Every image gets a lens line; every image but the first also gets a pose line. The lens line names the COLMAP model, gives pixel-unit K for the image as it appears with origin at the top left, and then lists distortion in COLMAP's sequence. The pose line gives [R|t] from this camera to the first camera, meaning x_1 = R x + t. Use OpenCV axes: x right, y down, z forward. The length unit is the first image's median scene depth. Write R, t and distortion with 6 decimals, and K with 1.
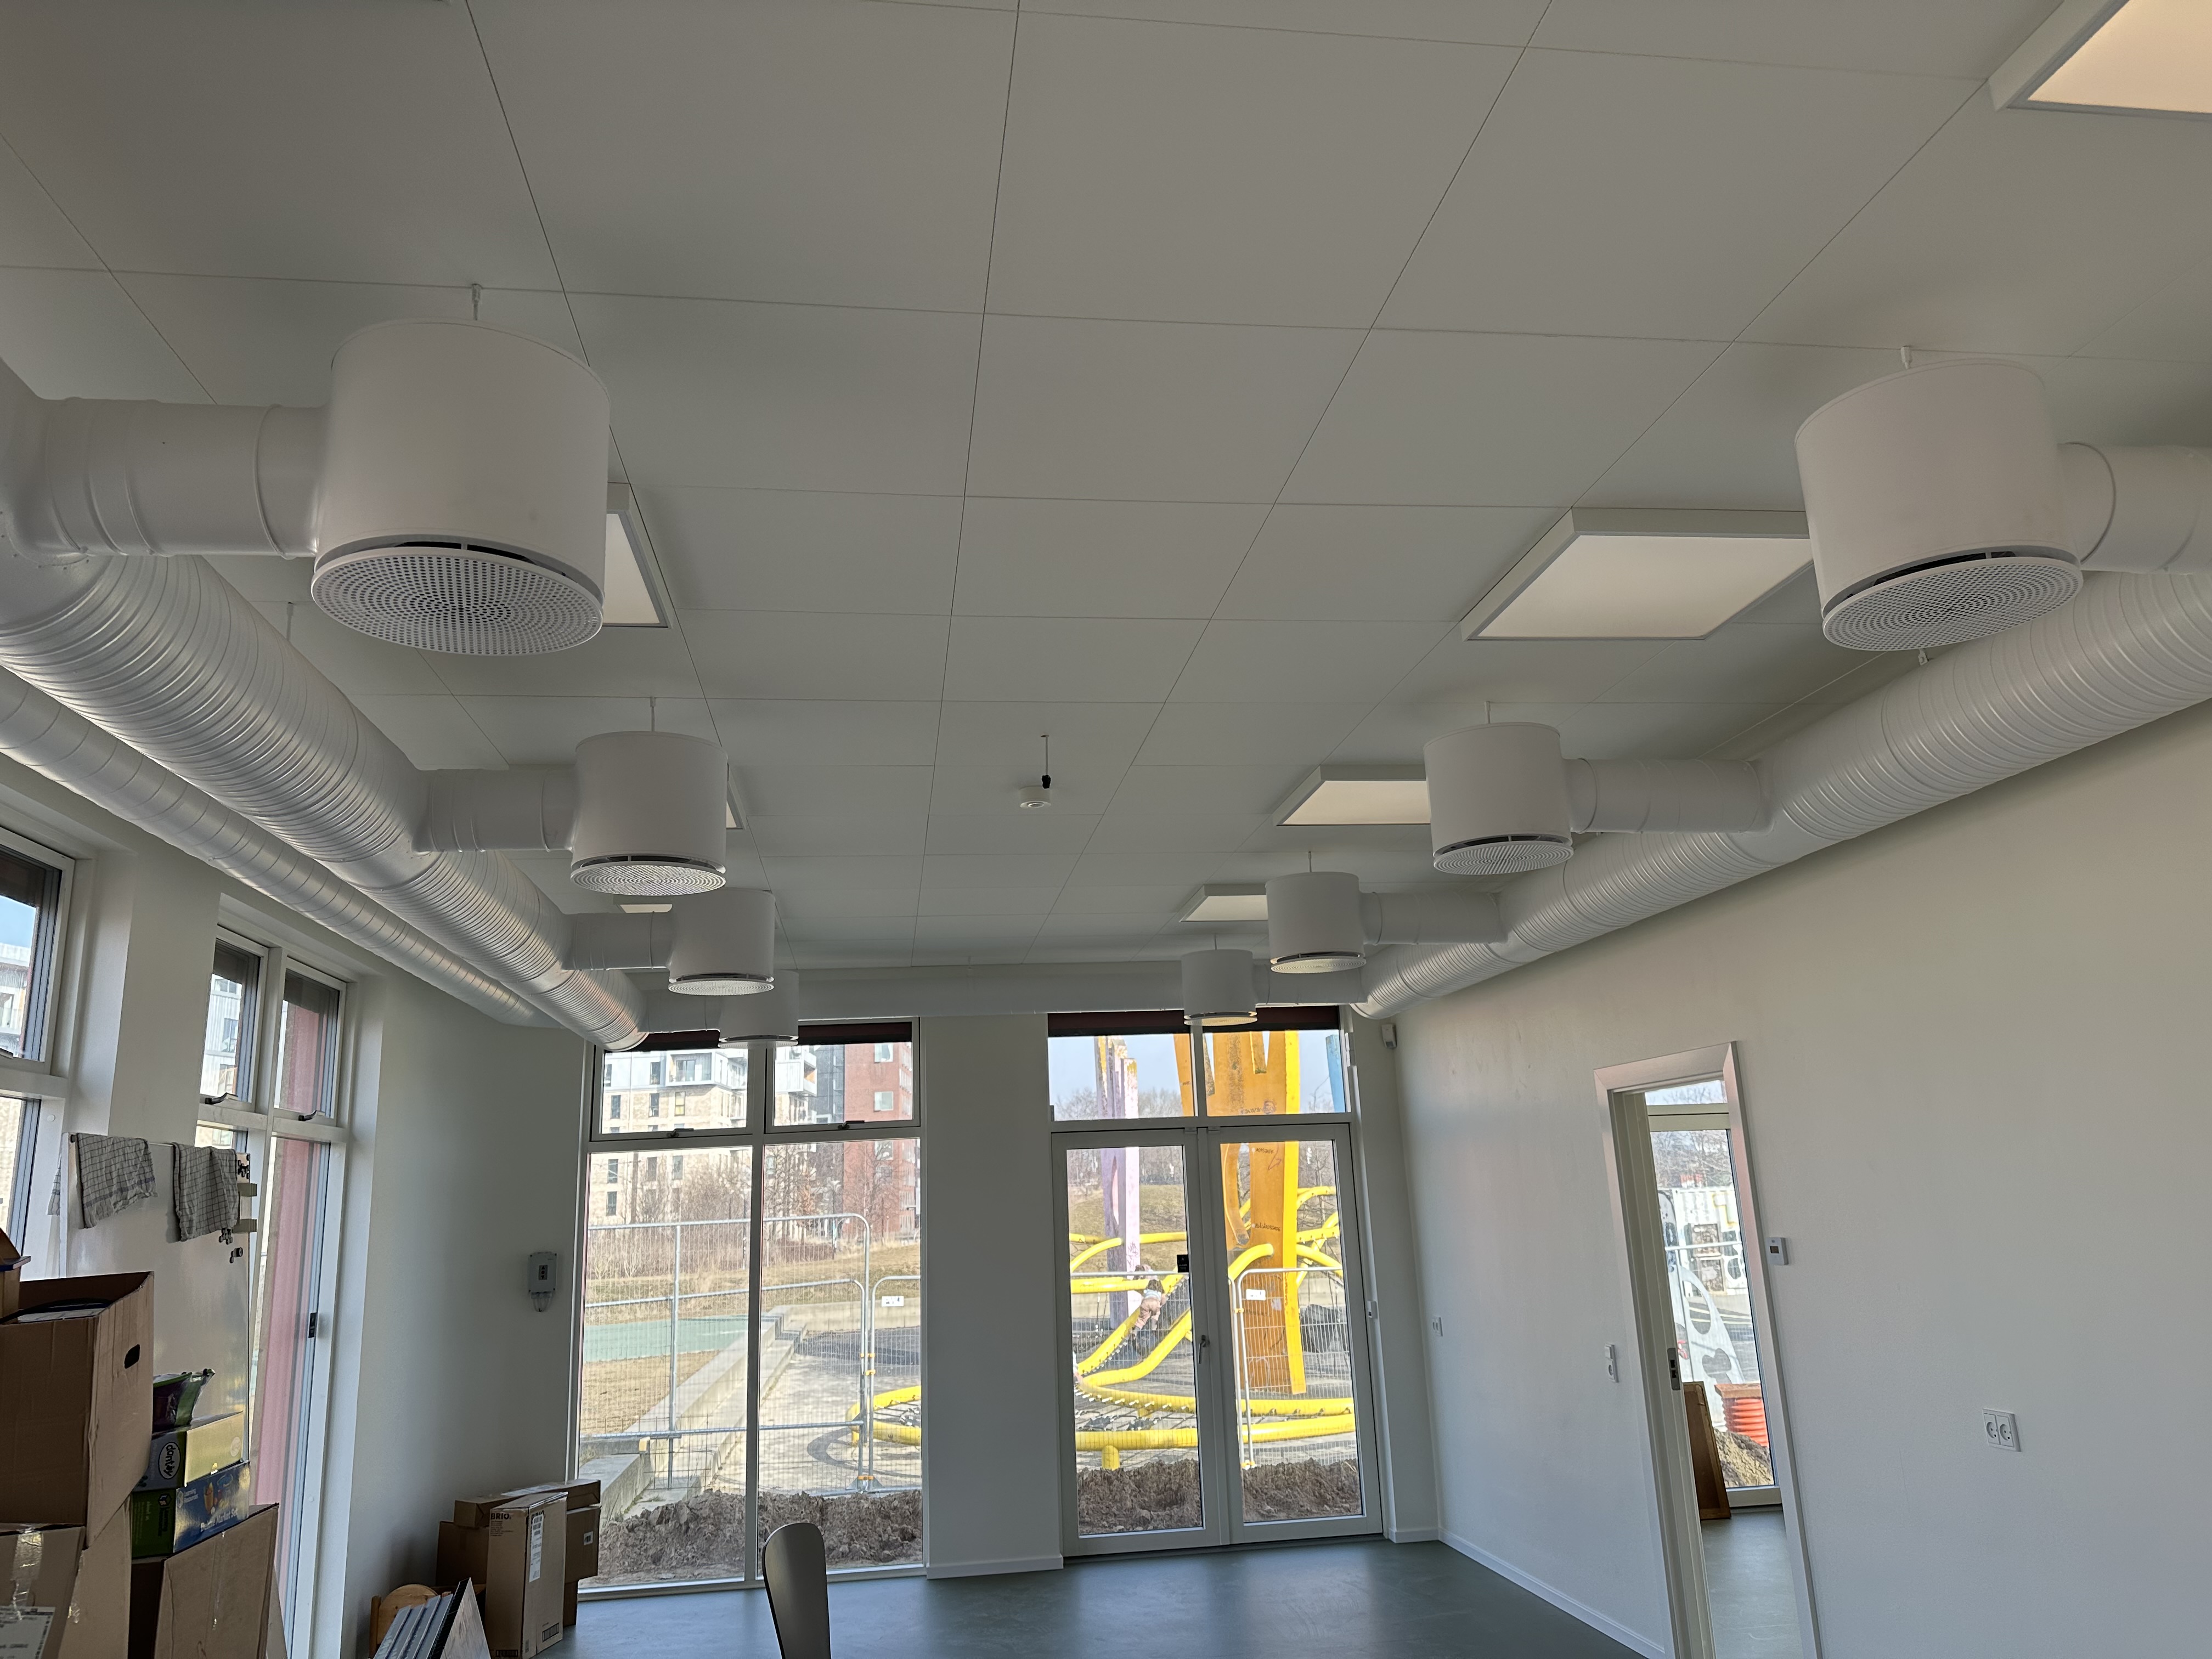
lens RADIAL K [[1556.0, 0, 1106.0], [0, 1556.0, 829.5], [0, 0, 1]] dist [0.094907, -0.113160]
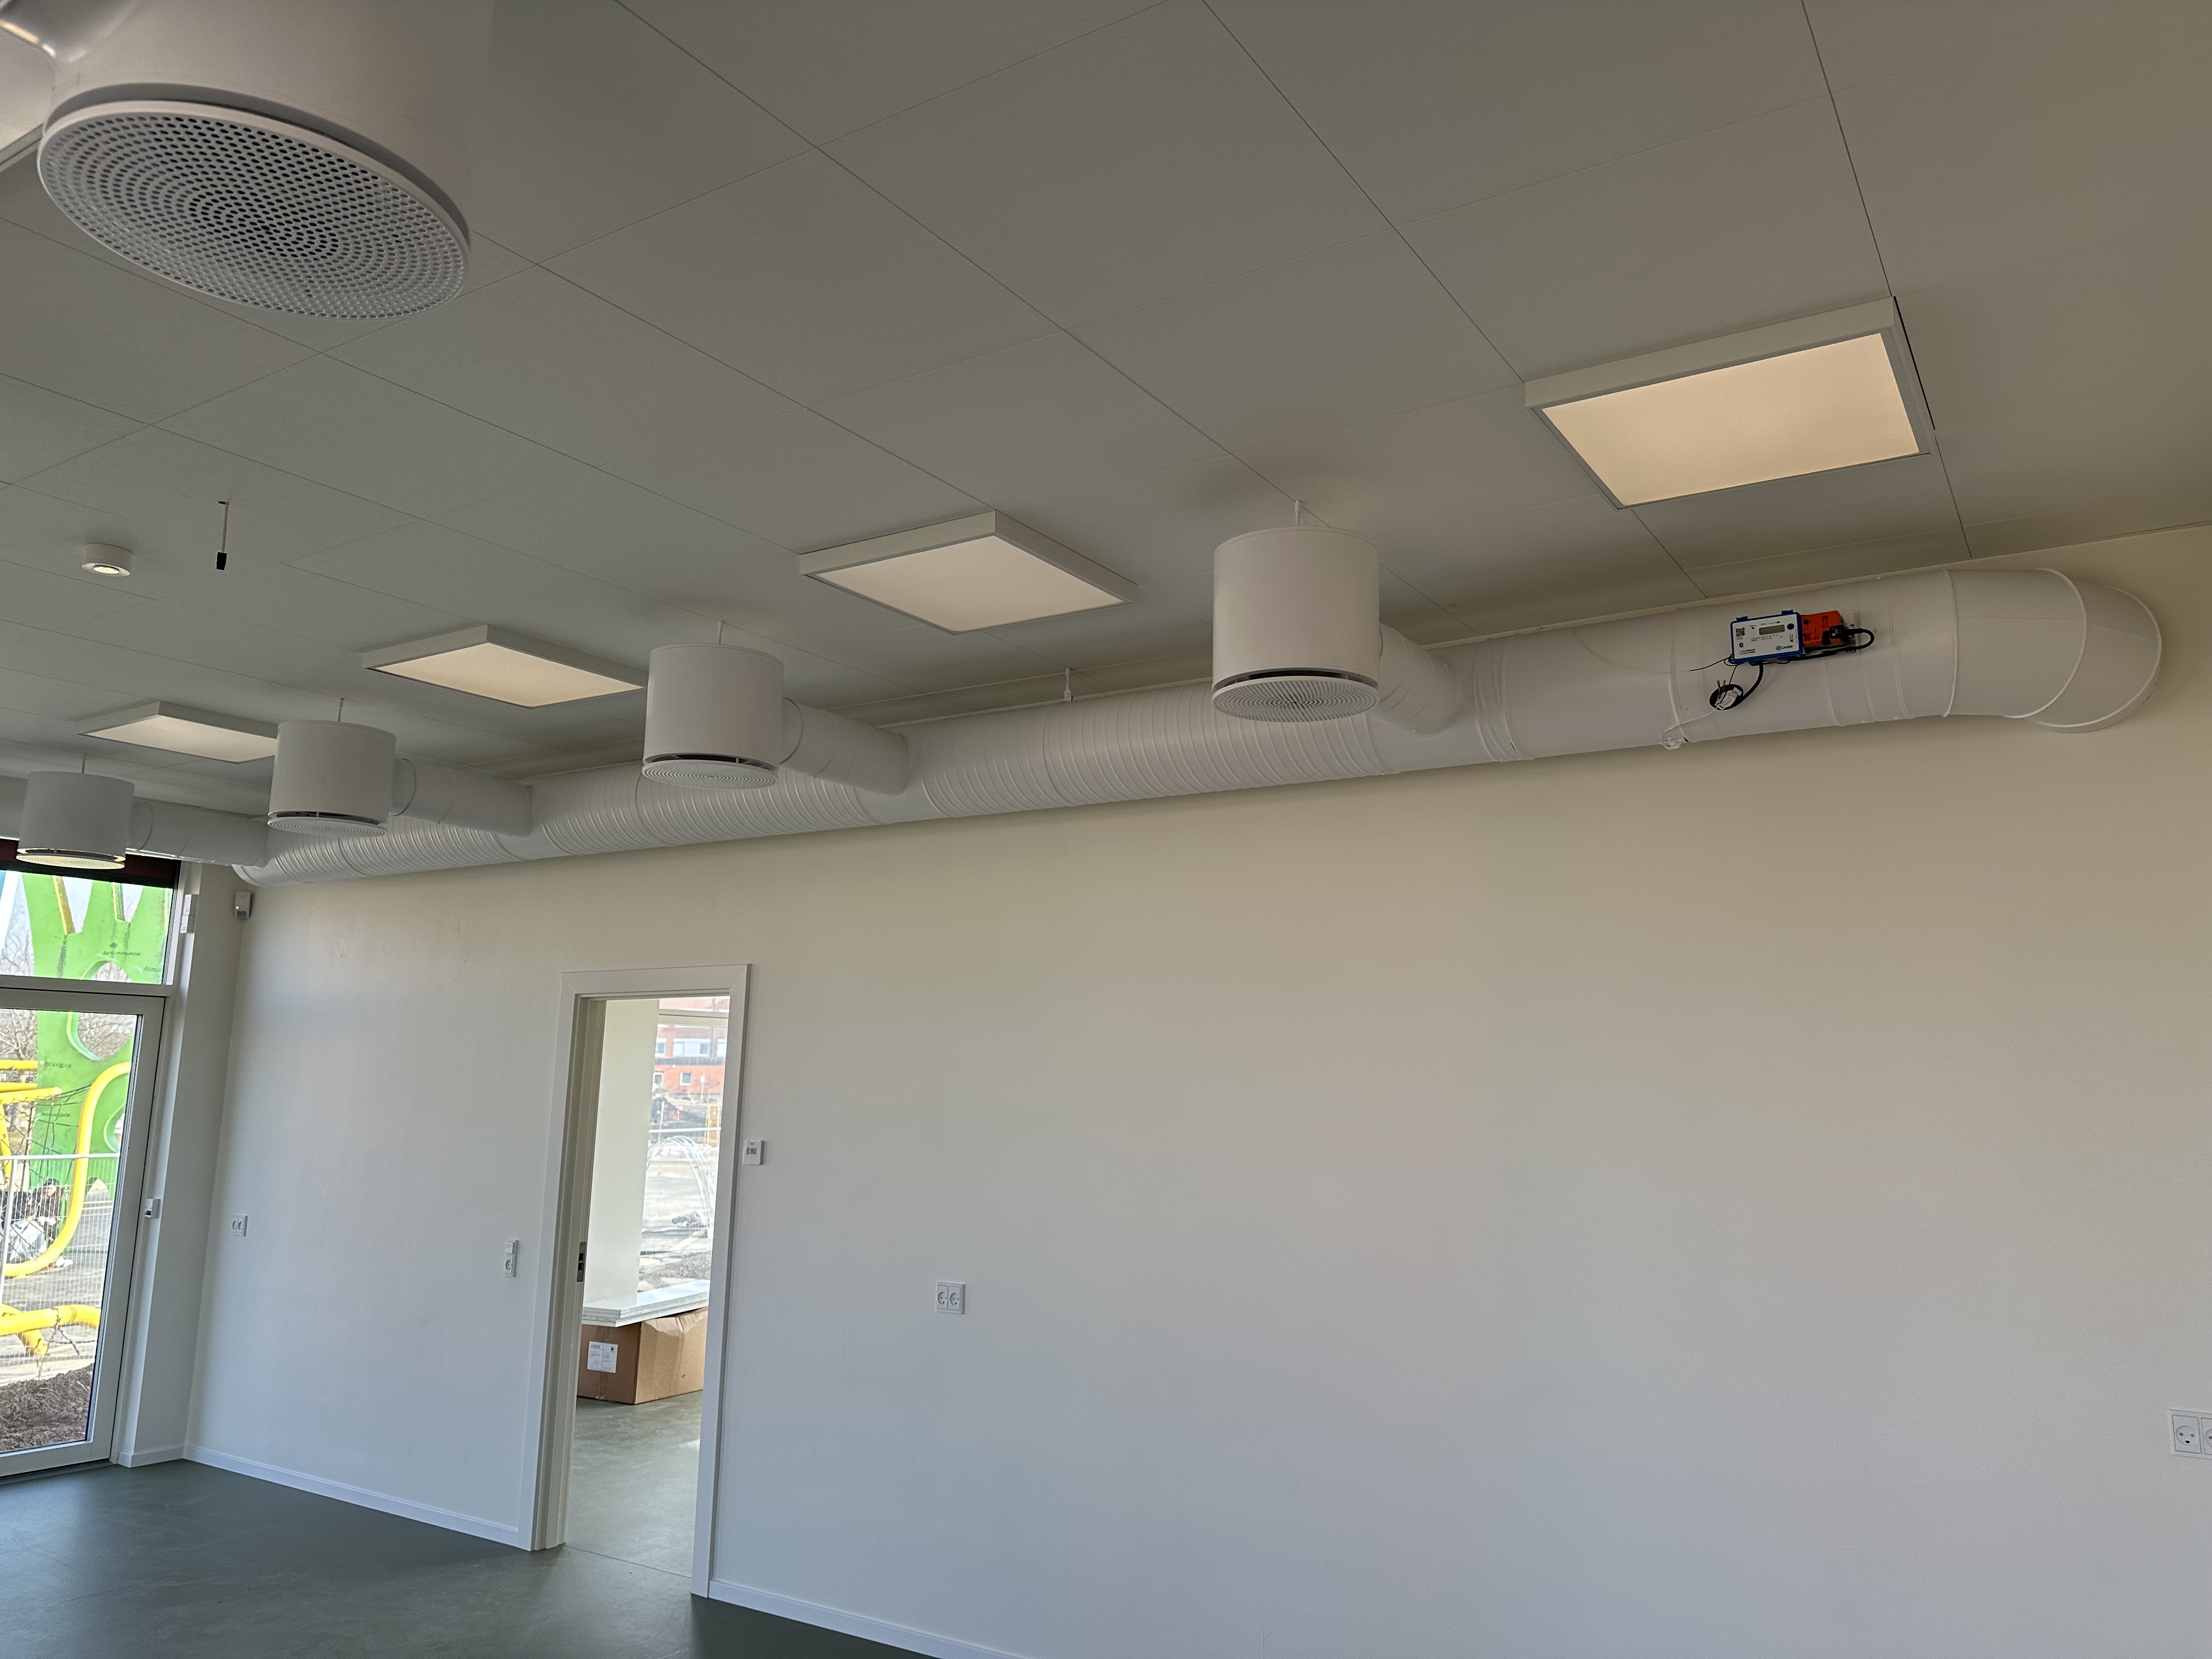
lens RADIAL K [[1556.0, 0, 1106.0], [0, 1556.0, 829.5], [0, 0, 1]] dist [0.094907, -0.113160]
pose [[0.657955, 0.175087, 0.732421, -0.186739], [-0.220260, 0.974807, -0.035165, 0.019184], [-0.720126, -0.138186, 0.679944, 0.067165]]
